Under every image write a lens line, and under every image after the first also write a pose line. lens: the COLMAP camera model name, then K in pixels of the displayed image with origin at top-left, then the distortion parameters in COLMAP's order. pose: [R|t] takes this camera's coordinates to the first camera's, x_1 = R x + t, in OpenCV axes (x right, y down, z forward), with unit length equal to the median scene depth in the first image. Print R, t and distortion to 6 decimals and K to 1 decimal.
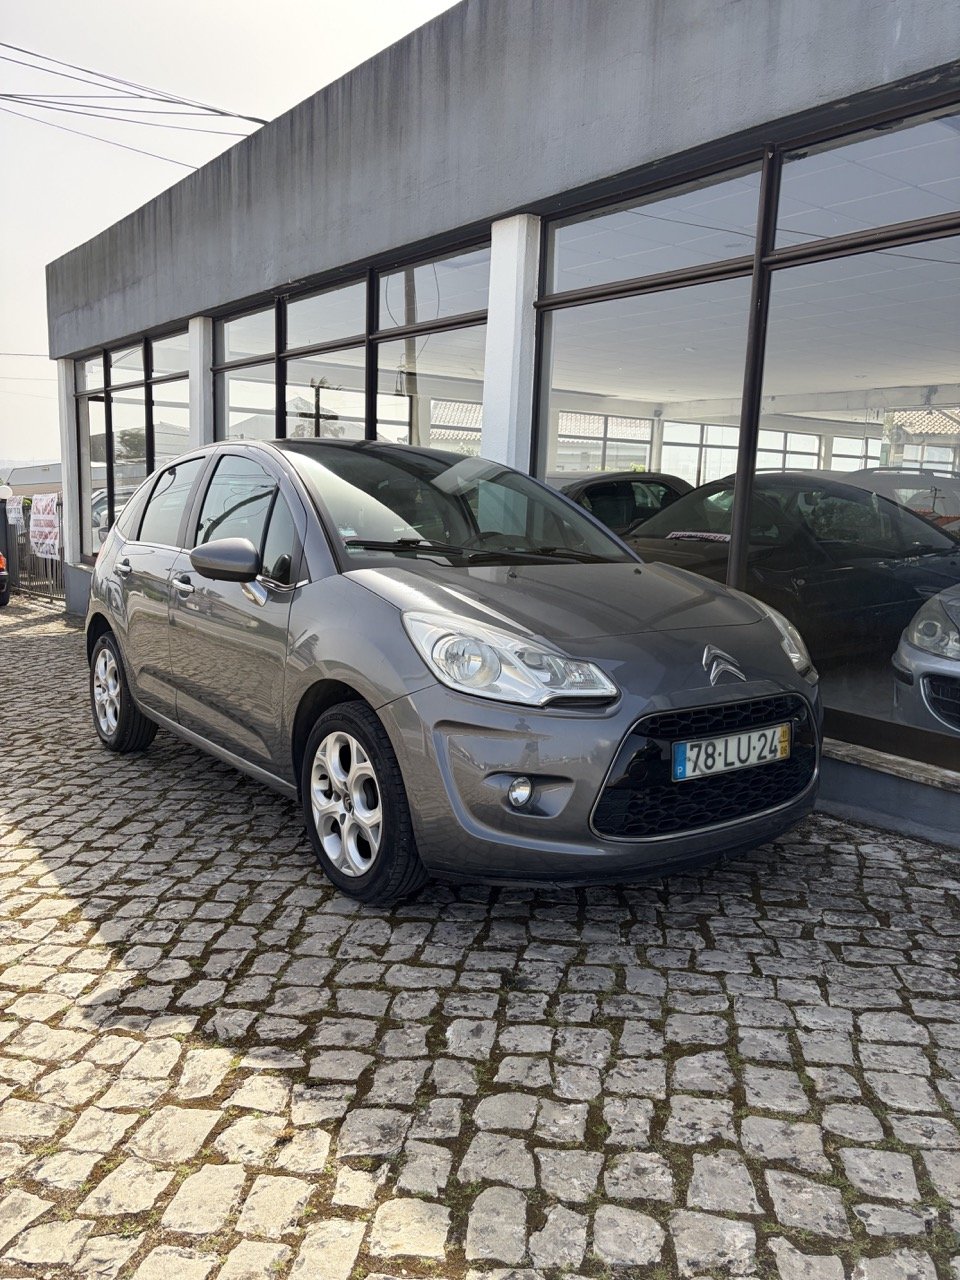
lens RADIAL K [[974.0, 0, 501.8], [0, 974.0, 634.9], [0, 0, 1]] dist [0.001503, -0.000833]
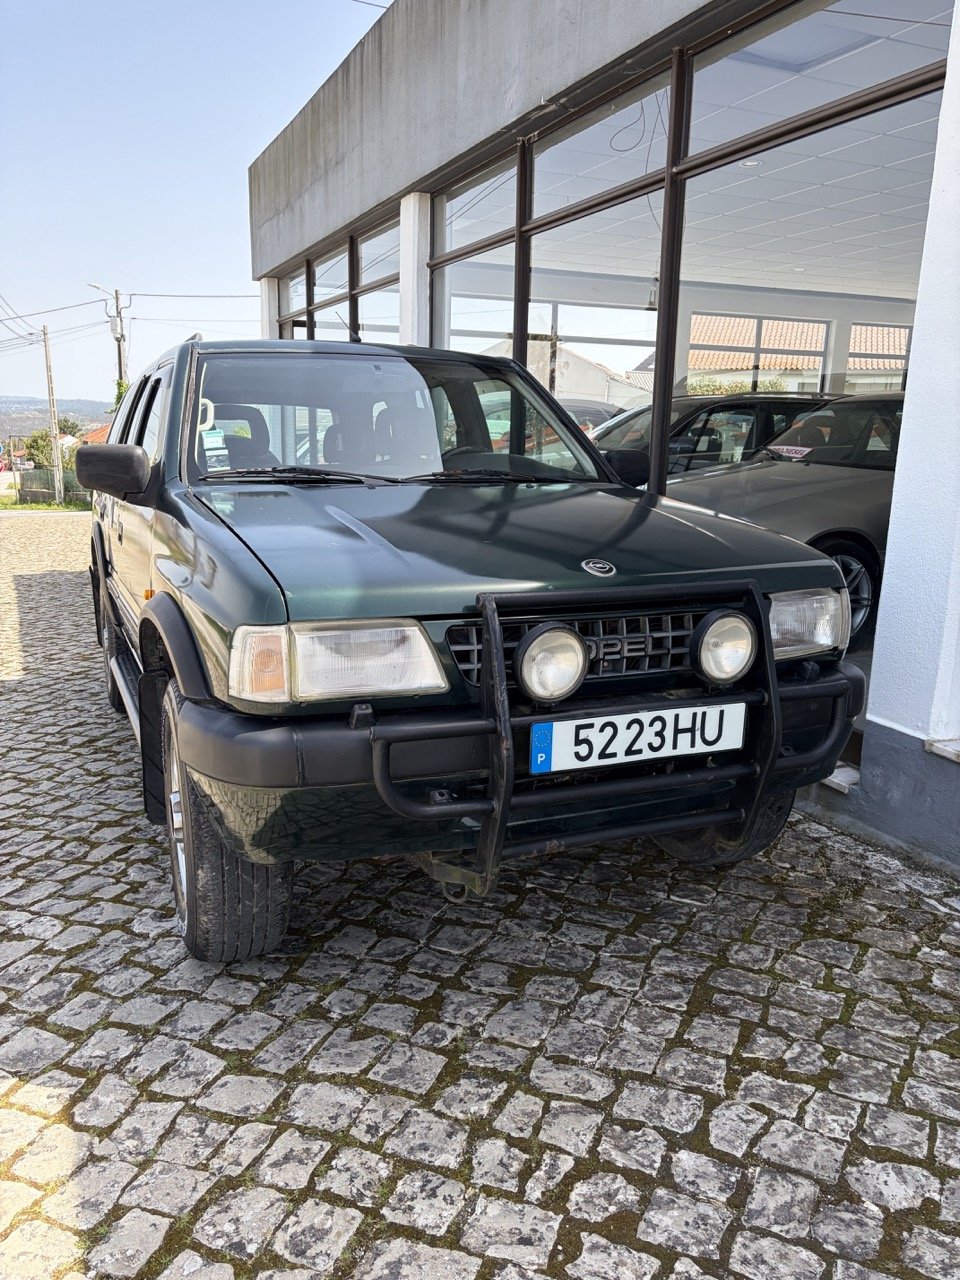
lens RADIAL K [[948.8, 0, 480.0], [0, 948.8, 640.0], [0, 0, 1]] dist [0.003294, -0.000490]
pose [[0.971092, 0.040239, -0.235290, -0.128410], [-0.024204, 0.997208, 0.070644, -0.064599], [0.237476, -0.062907, 0.969354, 0.477916]]
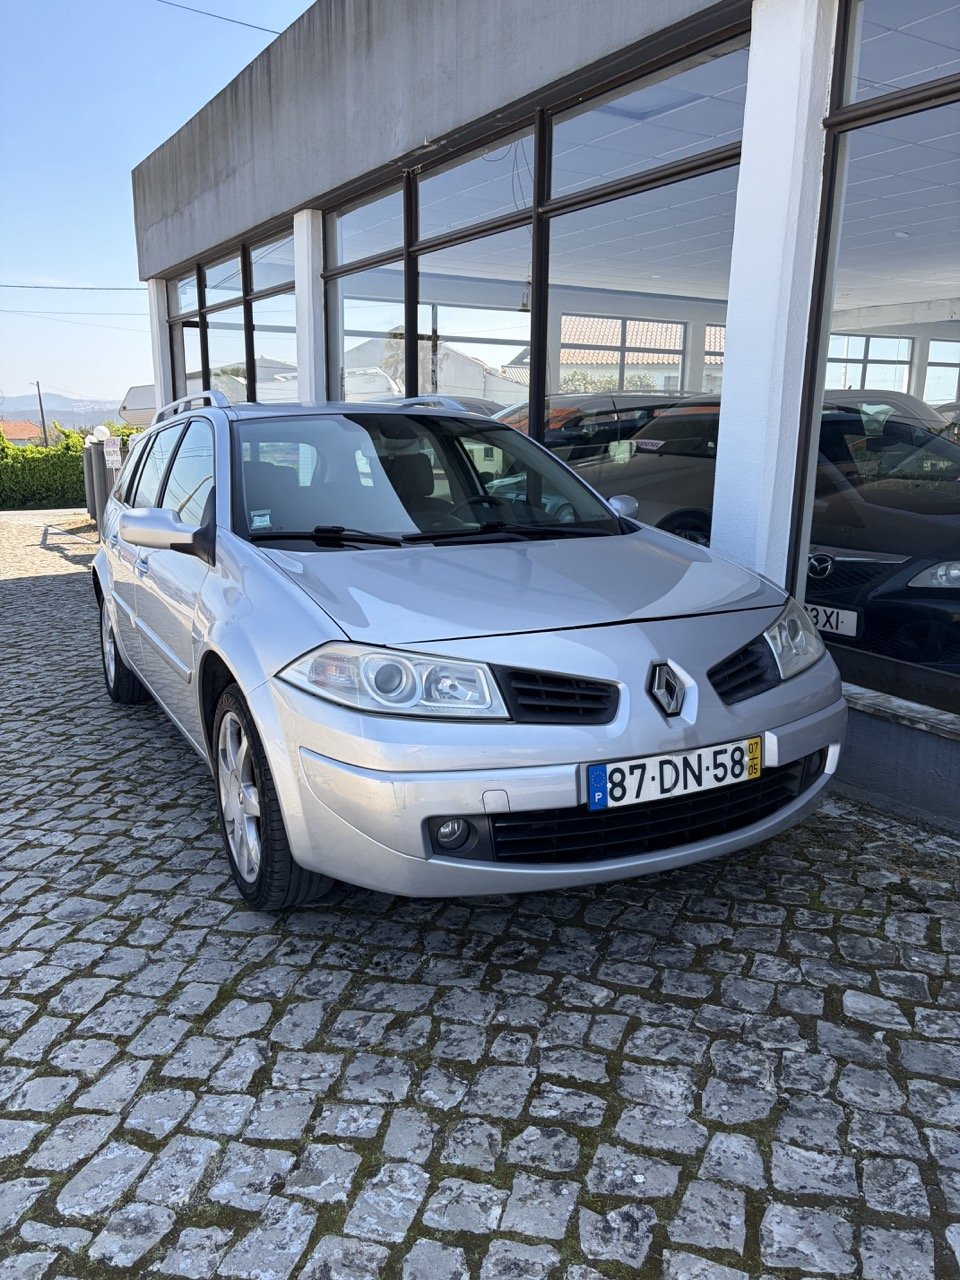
lens RADIAL K [[961.6, 0, 480.0], [0, 961.6, 640.0], [0, 0, 1]] dist [0.007171, -0.001299]
pose [[0.993099, 0.005984, -0.117127, -0.118085], [0.002791, 0.997209, 0.074604, -0.048622], [0.117246, -0.074416, 0.990311, 0.328283]]
